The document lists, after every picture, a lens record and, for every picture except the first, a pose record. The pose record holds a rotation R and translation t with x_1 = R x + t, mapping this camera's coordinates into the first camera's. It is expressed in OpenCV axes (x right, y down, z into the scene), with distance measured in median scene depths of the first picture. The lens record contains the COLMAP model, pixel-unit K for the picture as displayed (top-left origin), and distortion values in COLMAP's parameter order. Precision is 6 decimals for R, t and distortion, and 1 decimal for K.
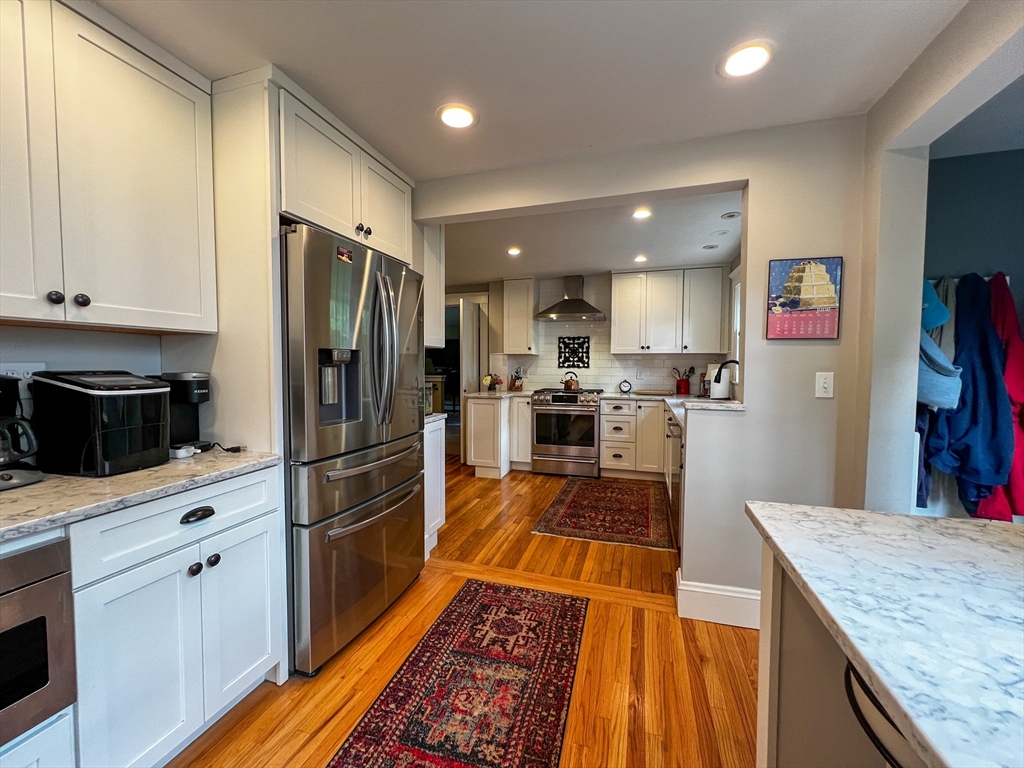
lens RADIAL K [[414.2, 0, 509.7], [0, 414.2, 381.7], [0, 0, 1]] dist [-0.000523, -0.000182]
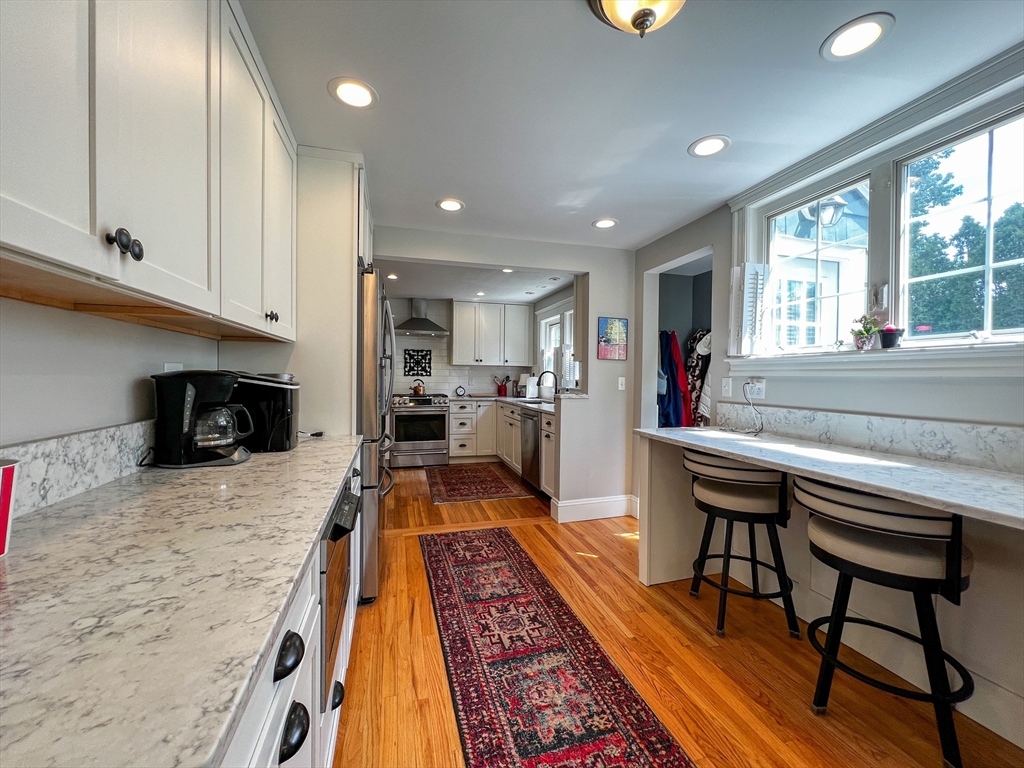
lens RADIAL K [[414.2, 0, 509.7], [0, 414.2, 381.7], [0, 0, 1]] dist [-0.000523, -0.000182]
pose [[0.837782, -0.001559, 0.546003, -0.312077], [0.015658, 0.999653, -0.021172, 0.013360], [-0.545781, 0.026287, 0.837515, -0.143267]]
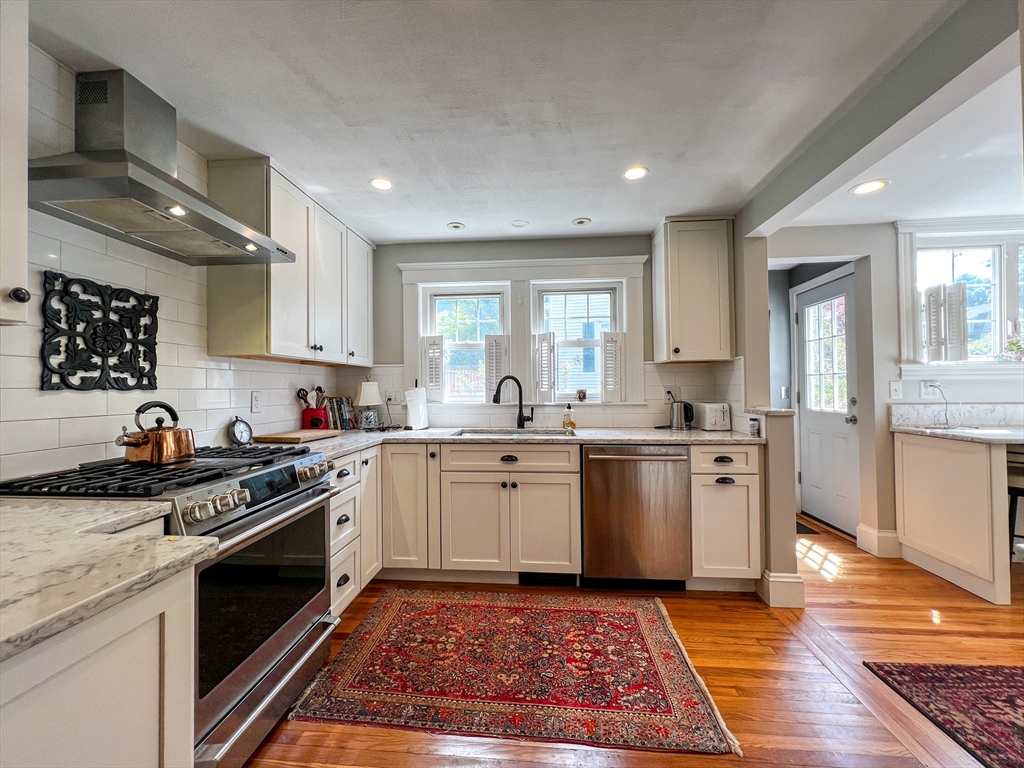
lens RADIAL K [[410.7, 0, 511.9], [0, 410.7, 378.9], [0, 0, 1]] dist [-0.000554, -0.000161]
pose [[-0.218735, 0.022813, 0.975518, -0.227131], [0.050497, 0.998652, -0.012031, -0.026886], [-0.974477, 0.046629, -0.219592, 0.911640]]
